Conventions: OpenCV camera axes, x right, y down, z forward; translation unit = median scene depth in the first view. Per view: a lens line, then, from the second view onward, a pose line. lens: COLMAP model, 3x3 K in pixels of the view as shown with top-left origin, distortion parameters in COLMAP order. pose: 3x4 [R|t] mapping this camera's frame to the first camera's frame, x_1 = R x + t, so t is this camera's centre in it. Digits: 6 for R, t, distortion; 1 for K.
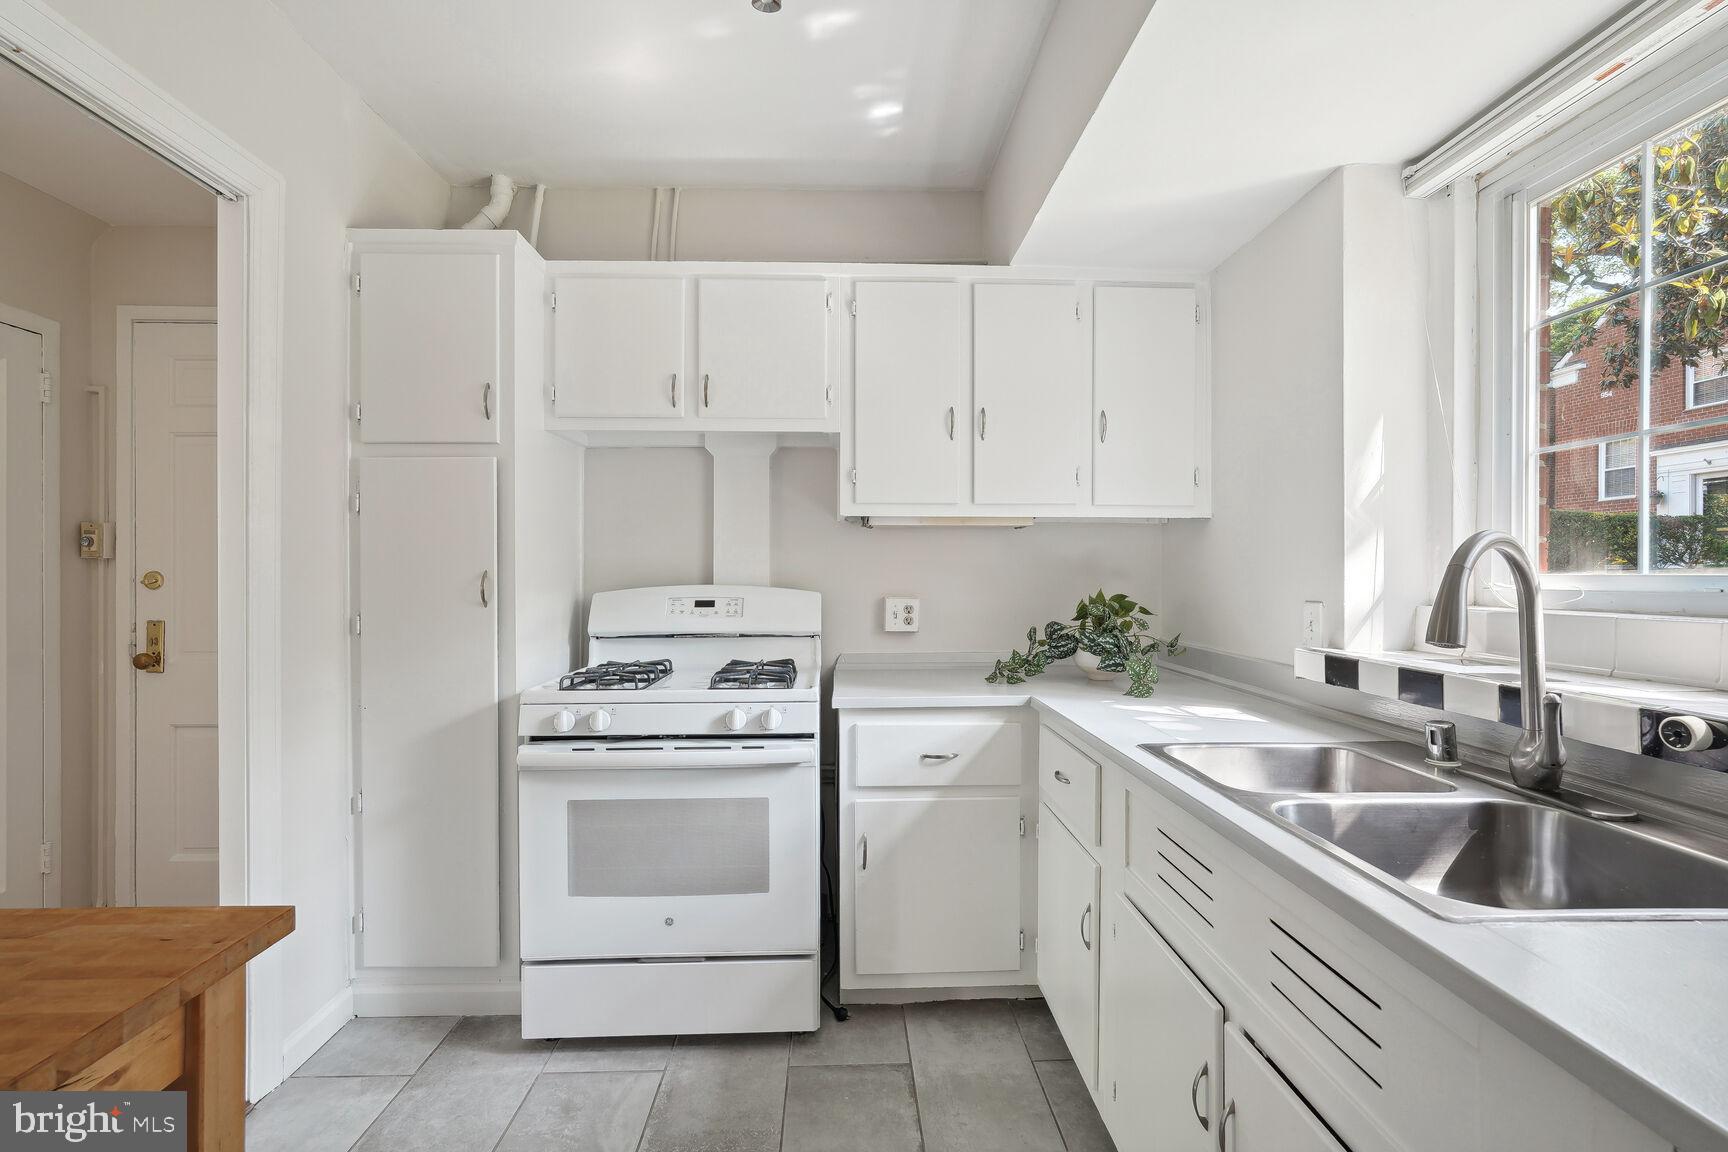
lens RADIAL K [[758.5, 0, 864.0], [0, 758.5, 576.0], [0, 0, 1]] dist [-0.001855, 0.000024]
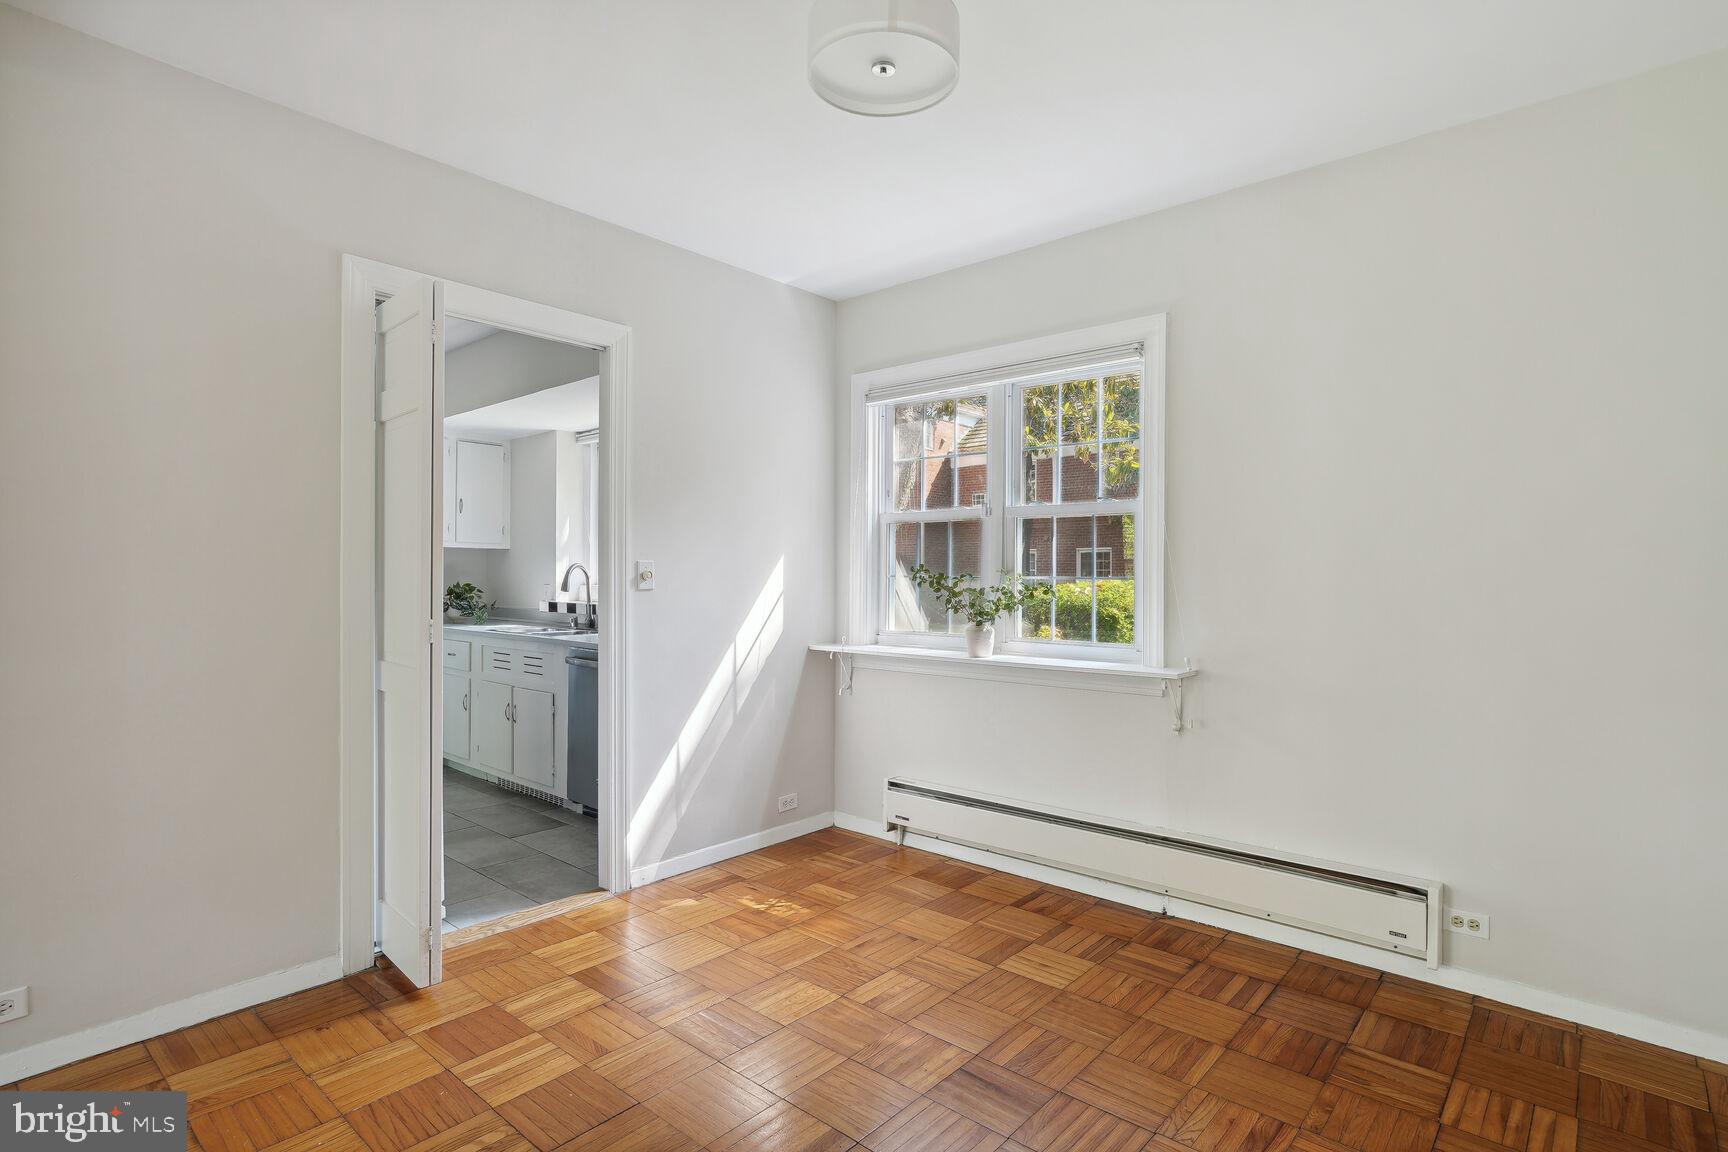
lens RADIAL K [[866.0, 0, 864.0], [0, 866.0, 576.0], [0, 0, 1]] dist [0.026843, 0.000115]
pose [[0.680956, 0.002858, 0.732319, -0.970005], [-0.002831, 0.999995, -0.001270, 0.004271], [-0.732319, -0.001208, 0.680960, -2.068472]]
